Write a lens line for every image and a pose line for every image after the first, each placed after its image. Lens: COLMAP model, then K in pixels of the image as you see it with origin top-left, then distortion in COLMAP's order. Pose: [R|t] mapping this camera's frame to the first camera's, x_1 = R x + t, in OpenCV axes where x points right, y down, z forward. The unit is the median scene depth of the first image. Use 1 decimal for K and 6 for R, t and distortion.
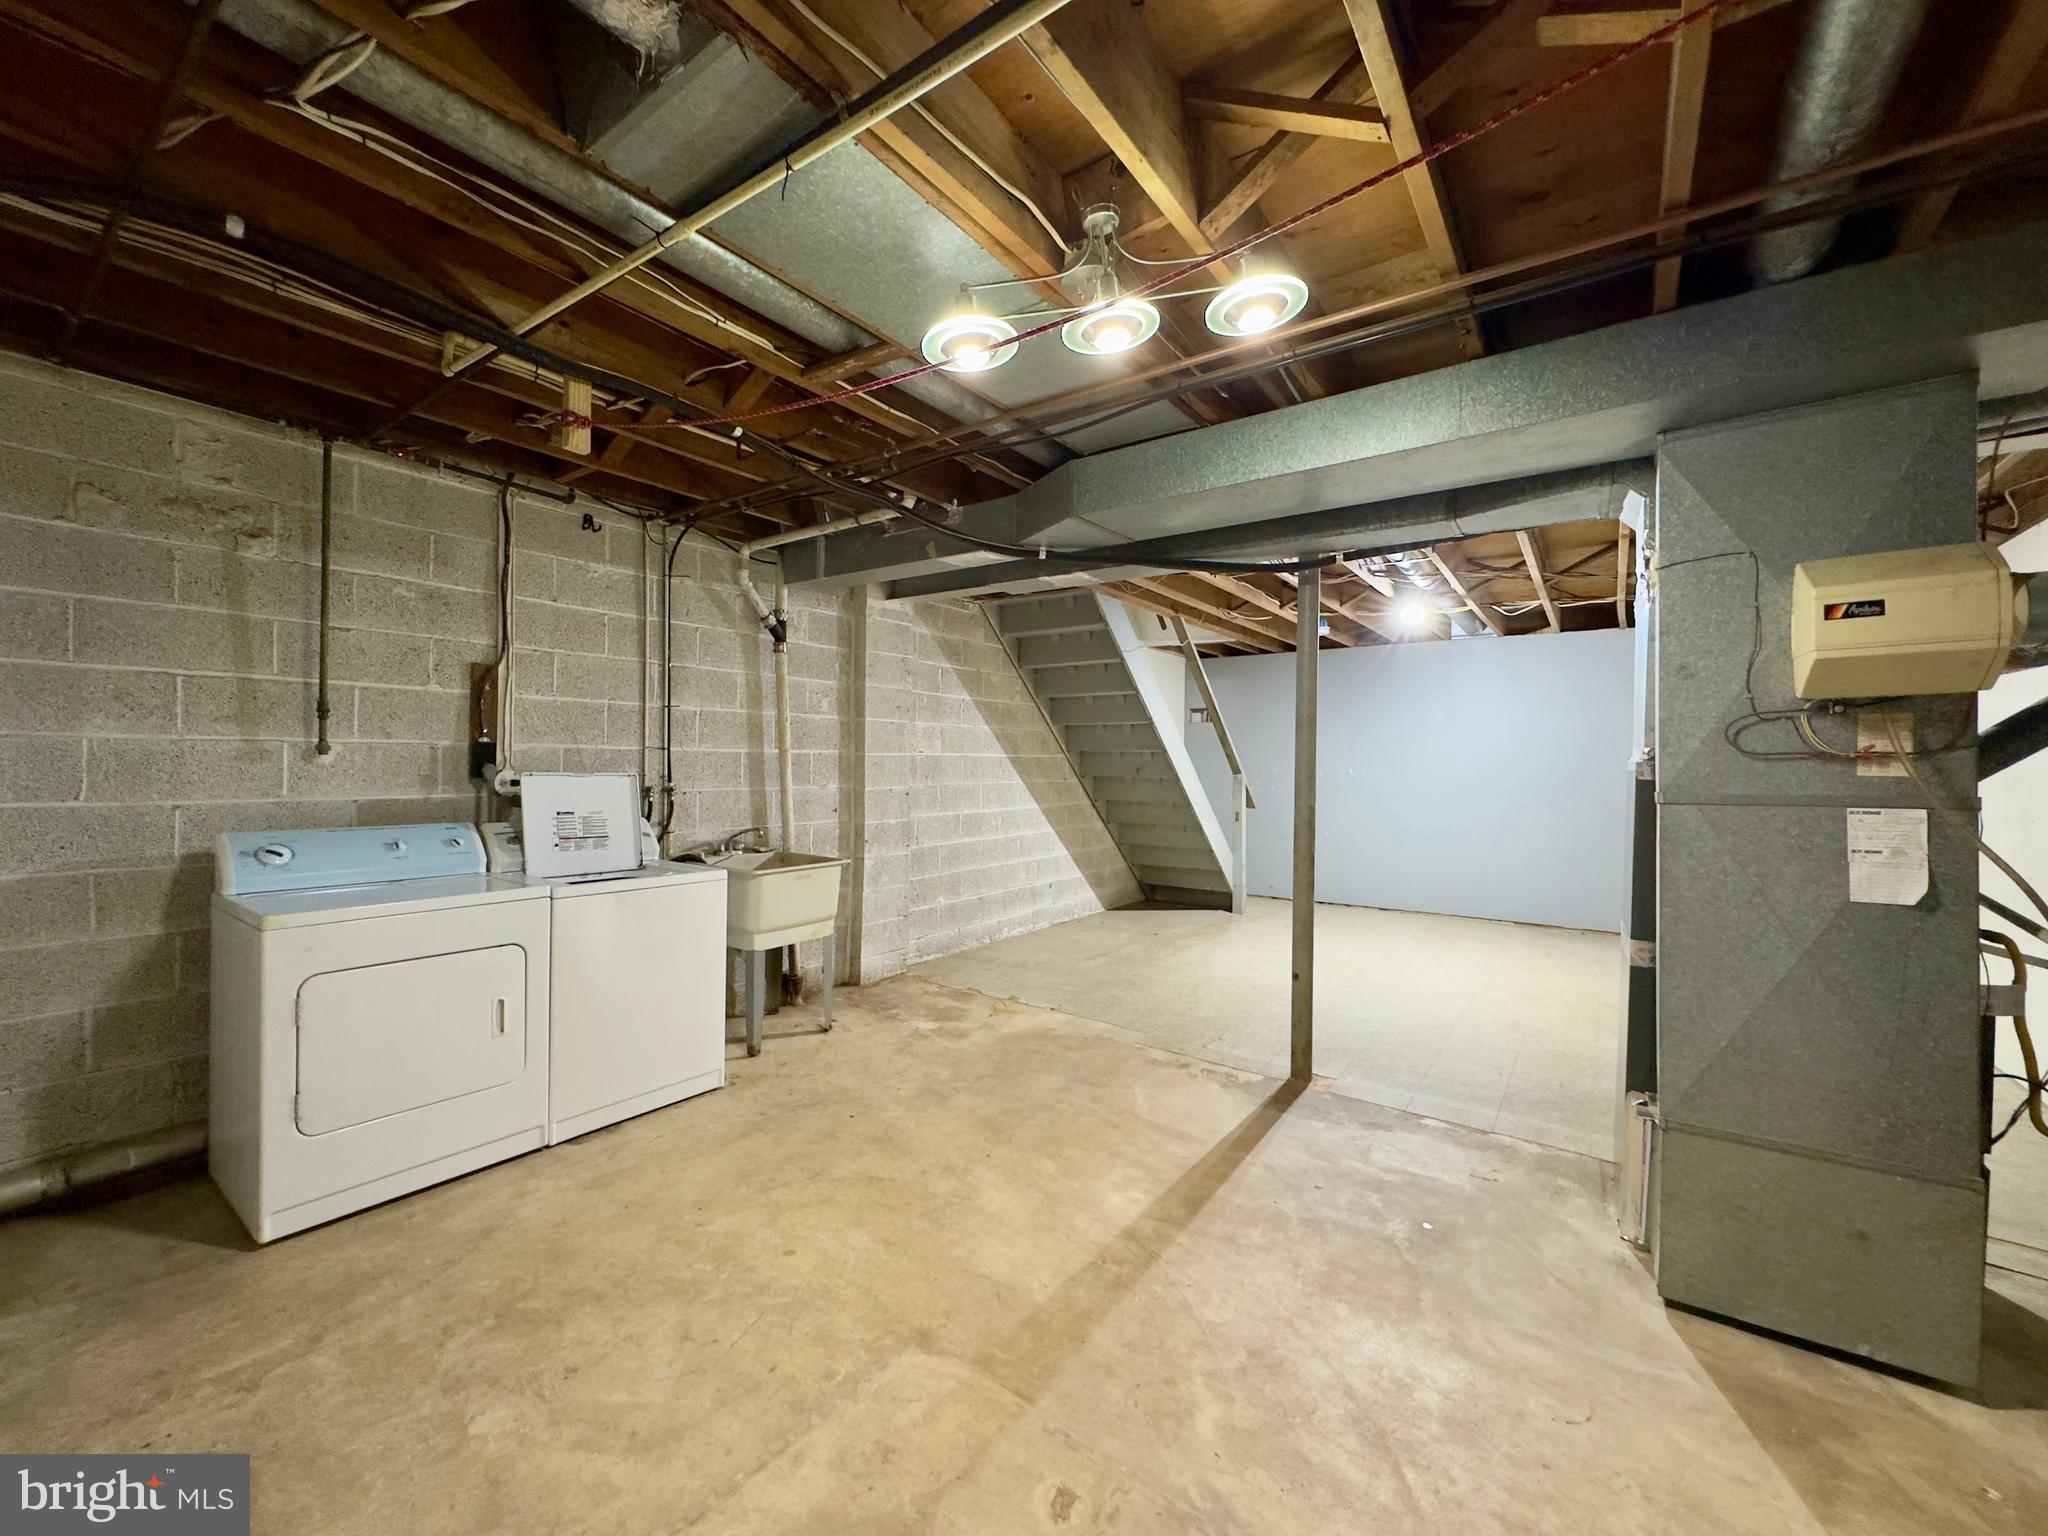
lens RADIAL K [[841.3, 0, 1018.8], [0, 841.3, 767.4], [0, 0, 1]] dist [0.000664, -0.000758]
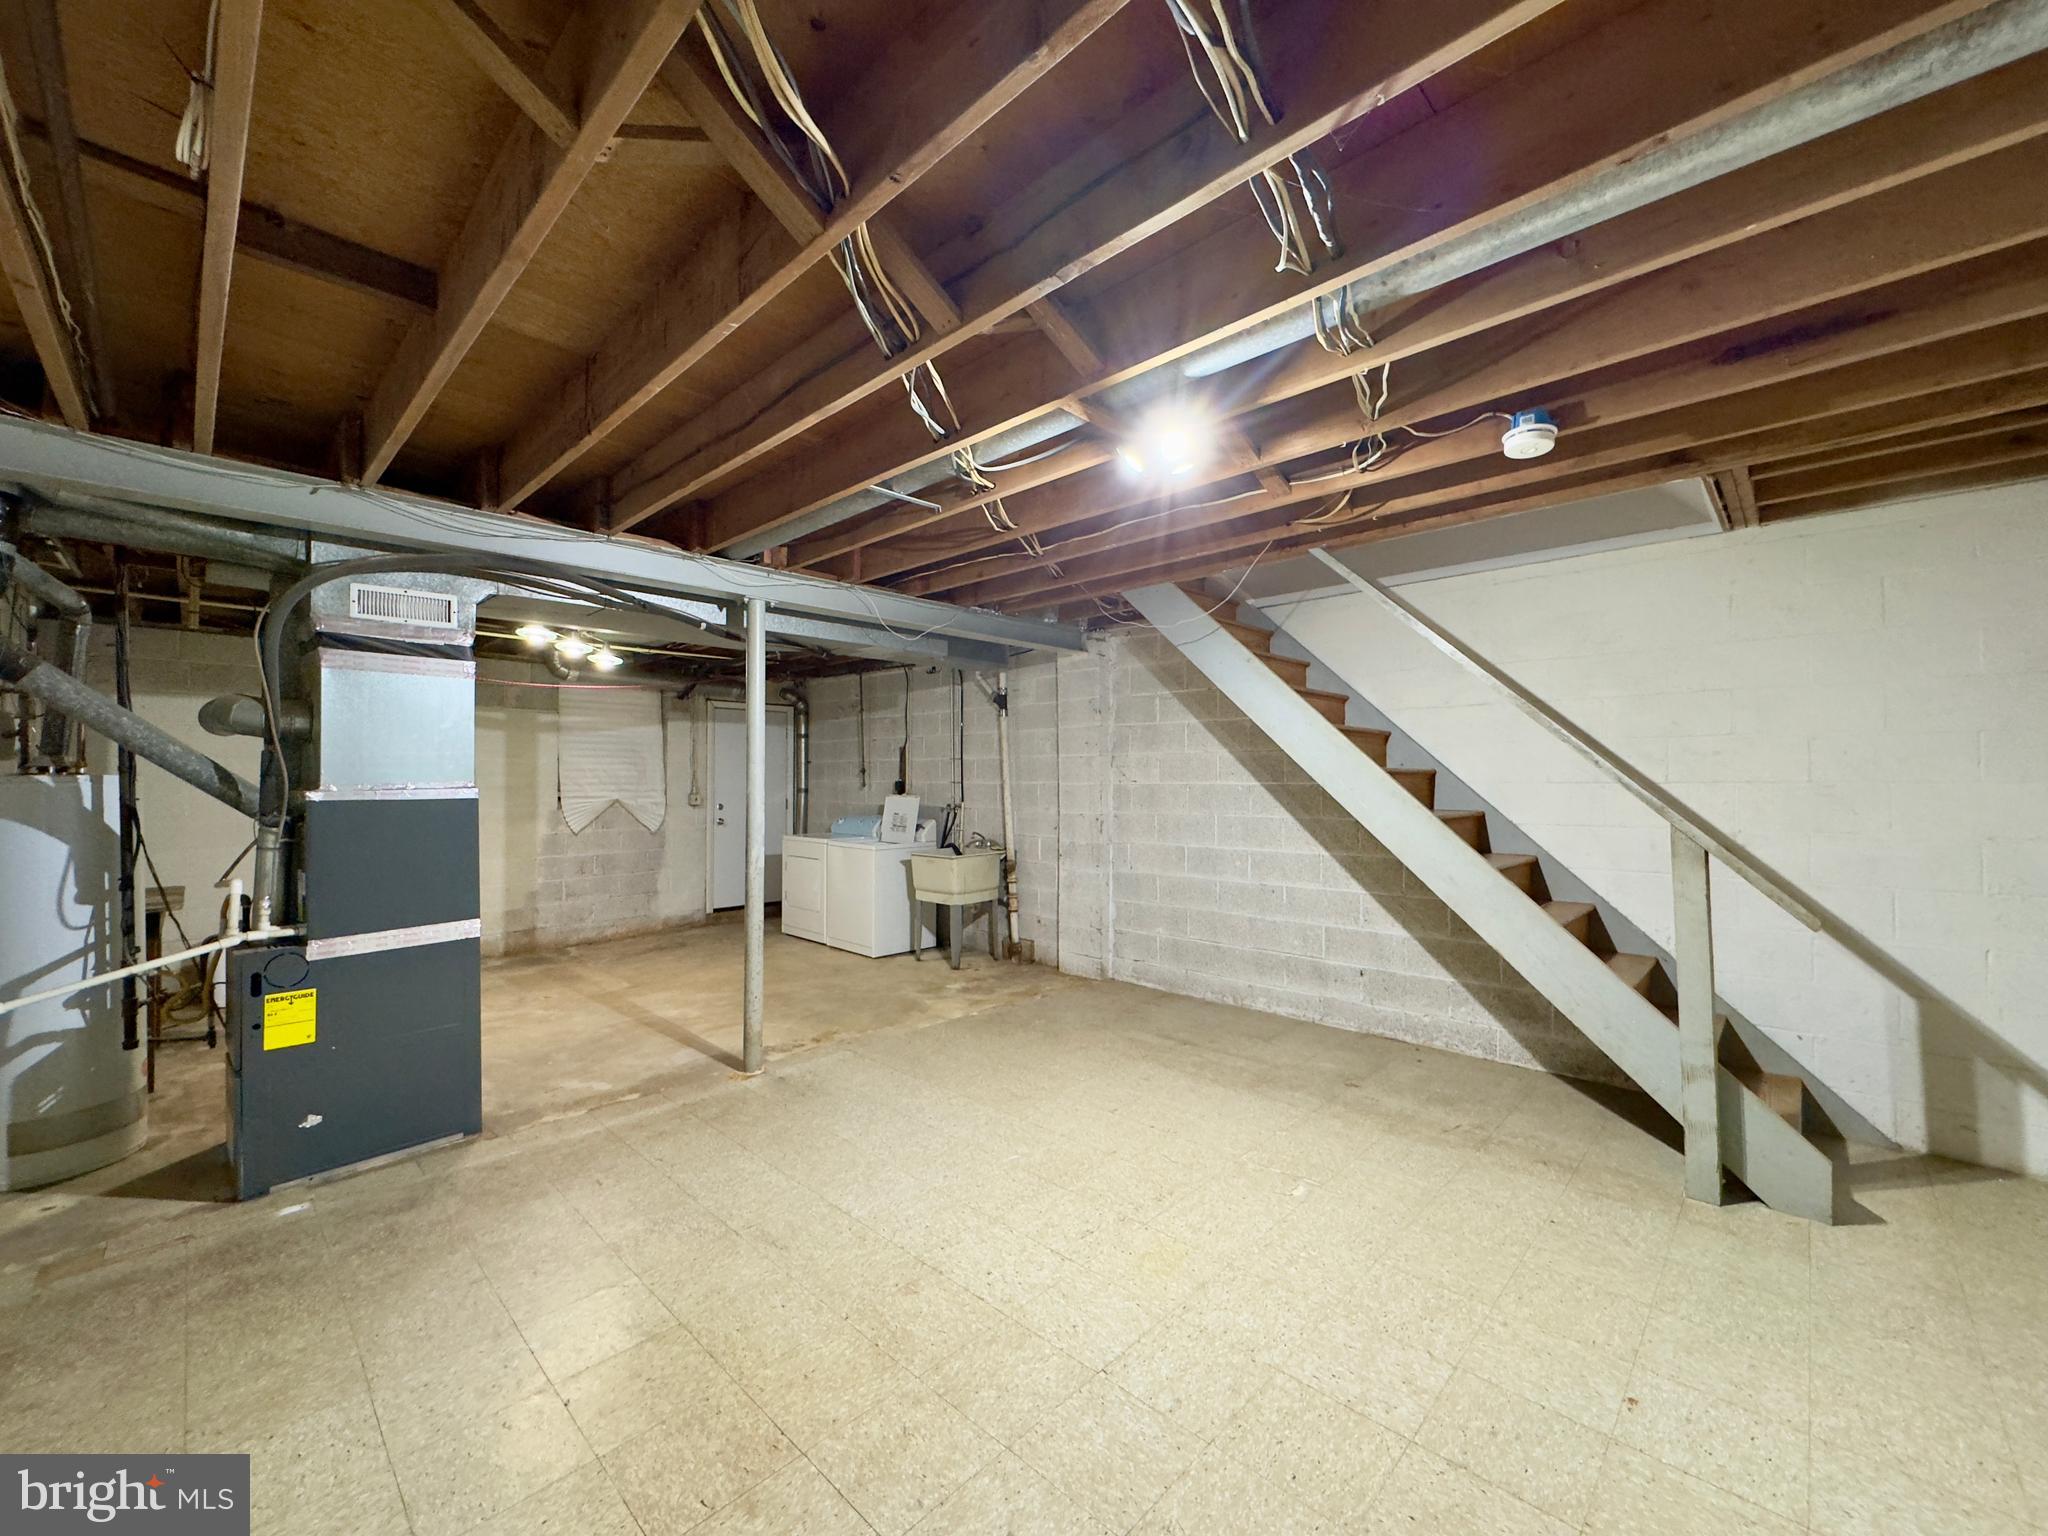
lens RADIAL K [[841.3, 0, 1021.8], [0, 841.3, 764.0], [0, 0, 1]] dist [0.000664, -0.000758]
pose [[-0.174668, -0.029846, -0.984175, 1.263108], [-0.009352, 0.999546, -0.028652, -0.011395], [0.984583, 0.004200, -0.174868, 1.403170]]
